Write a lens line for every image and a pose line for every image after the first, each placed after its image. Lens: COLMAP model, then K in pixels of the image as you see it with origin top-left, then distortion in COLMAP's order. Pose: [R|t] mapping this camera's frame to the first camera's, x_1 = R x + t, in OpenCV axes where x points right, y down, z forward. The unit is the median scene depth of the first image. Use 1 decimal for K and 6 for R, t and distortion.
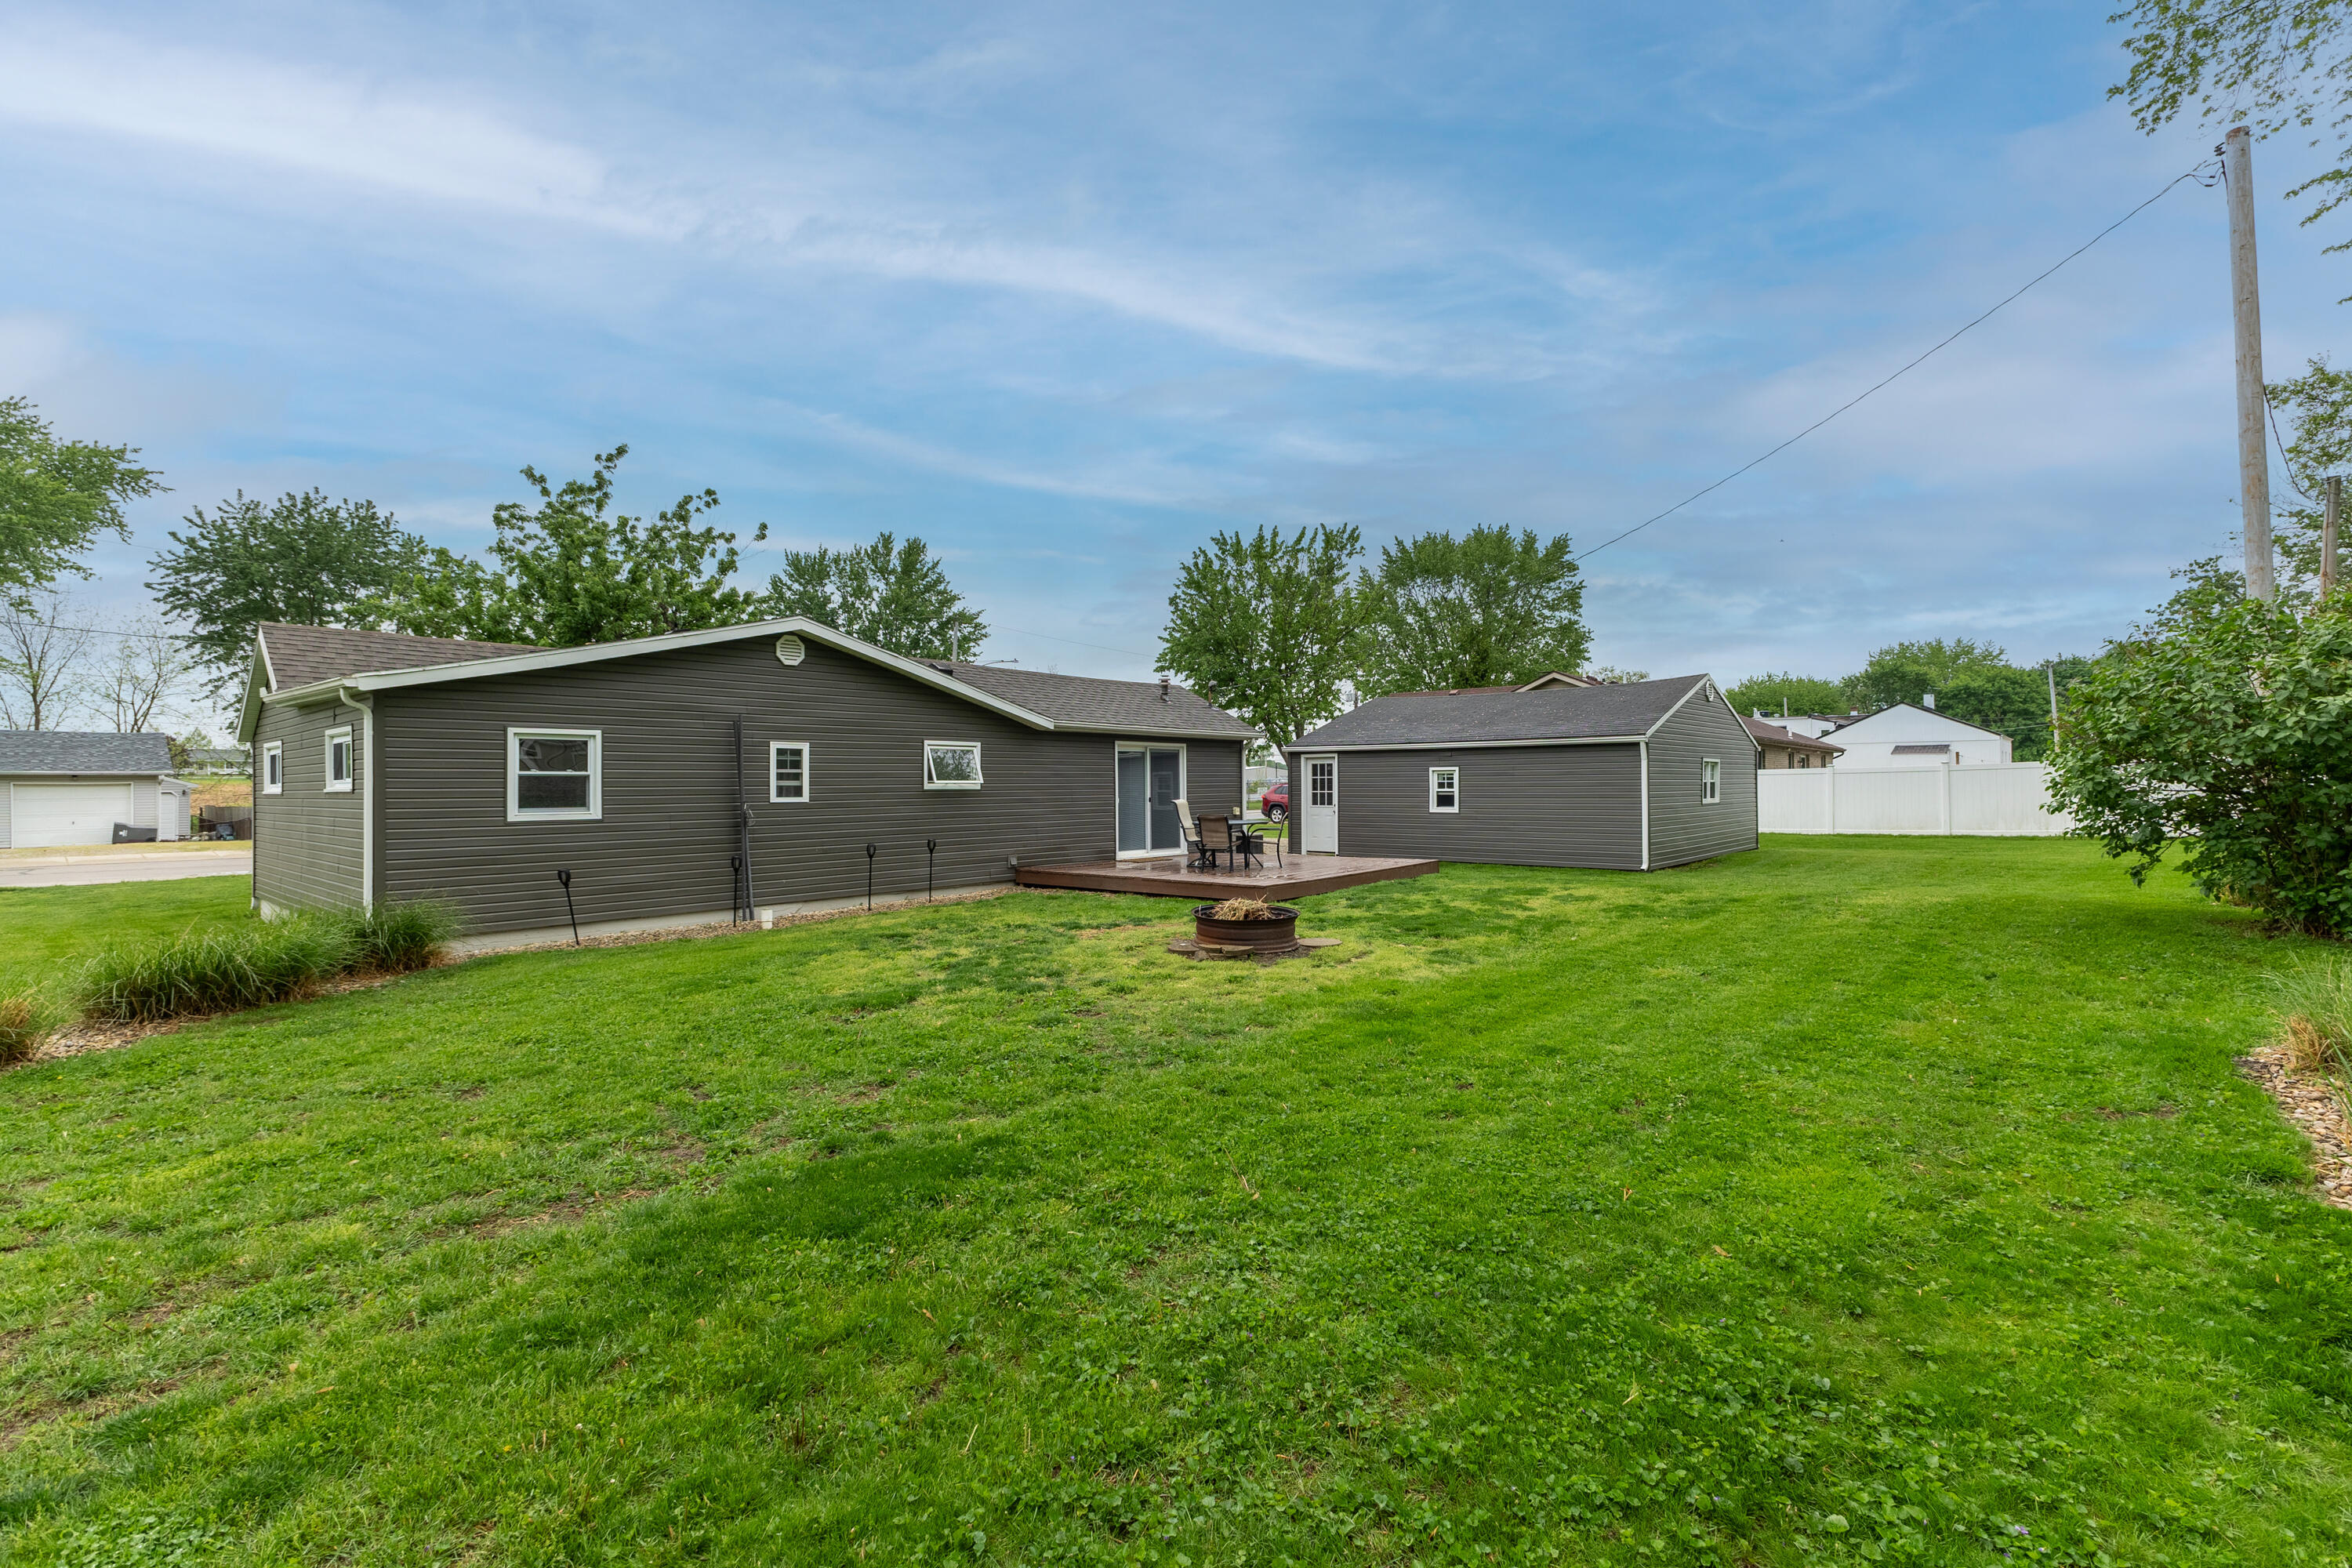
lens RADIAL K [[1052.2, 0, 1189.9], [0, 1052.2, 787.4], [0, 0, 1]] dist [0.050437, -0.010286]
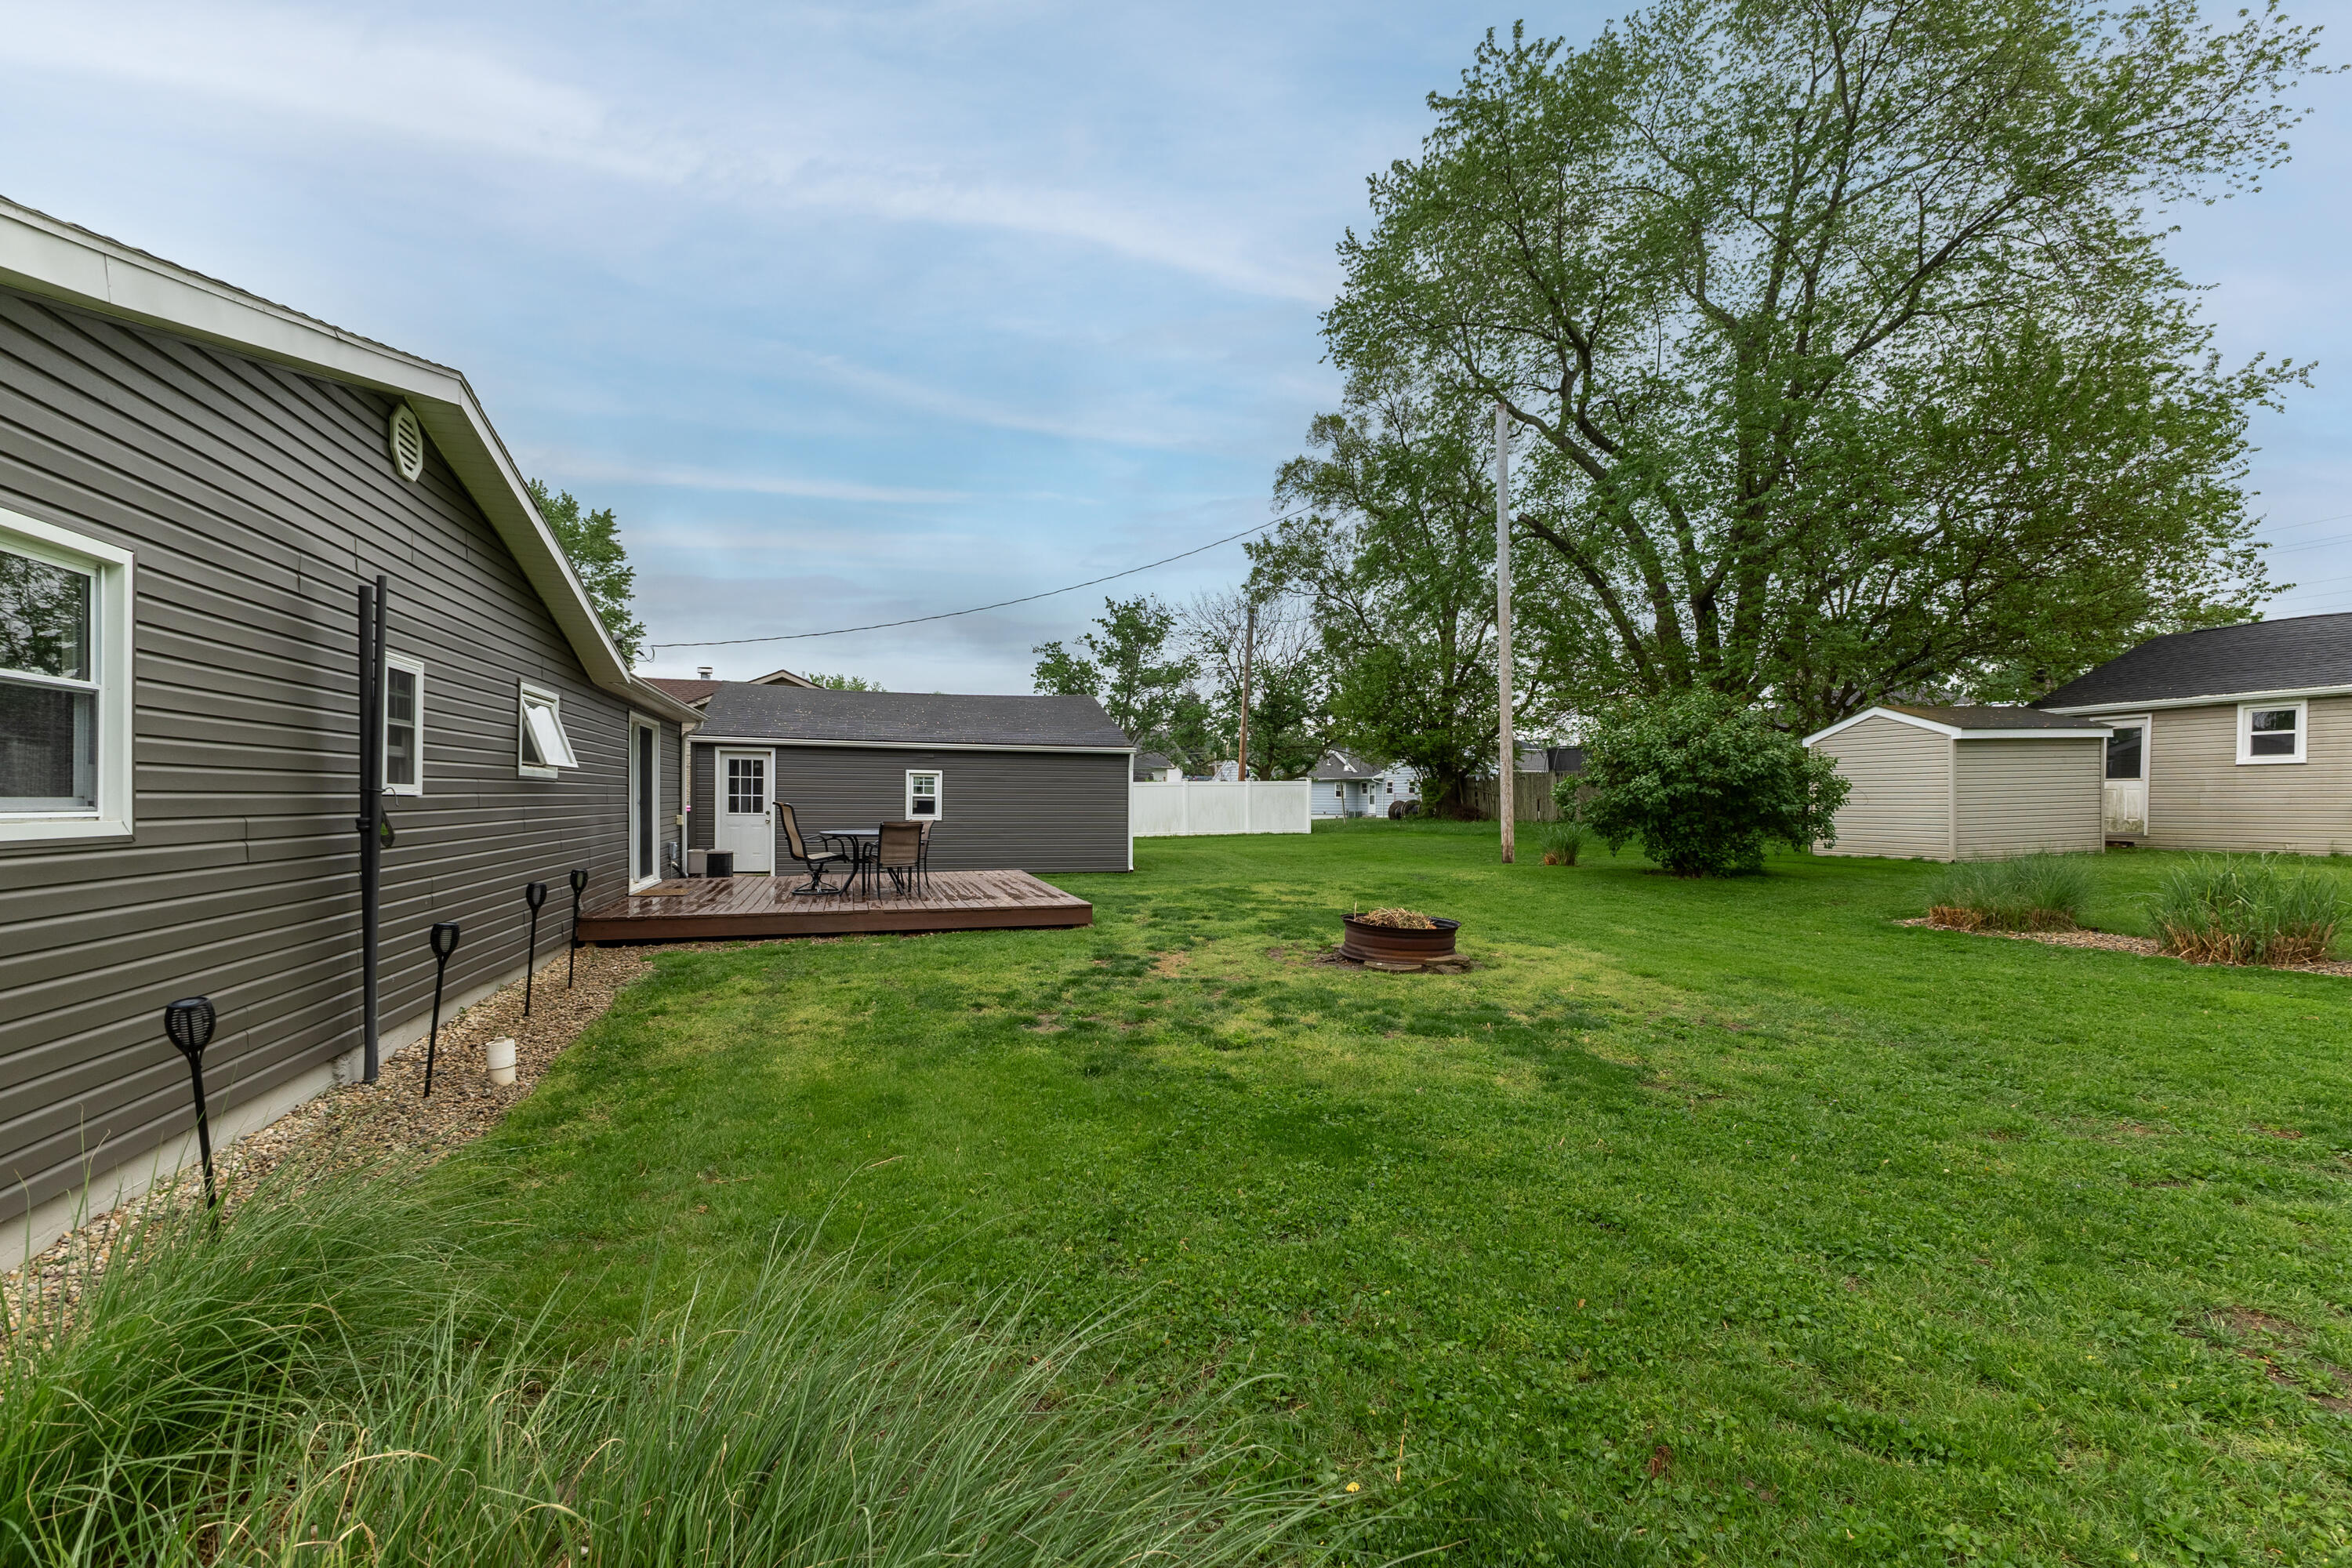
lens RADIAL K [[1052.2, 0, 1189.9], [0, 1052.2, 787.4], [0, 0, 1]] dist [0.050437, -0.010286]
pose [[0.550722, 0.019402, 0.834463, -0.373354], [-0.006900, 0.999801, -0.018692, 0.011193], [-0.834660, 0.004536, 0.550747, 0.325209]]
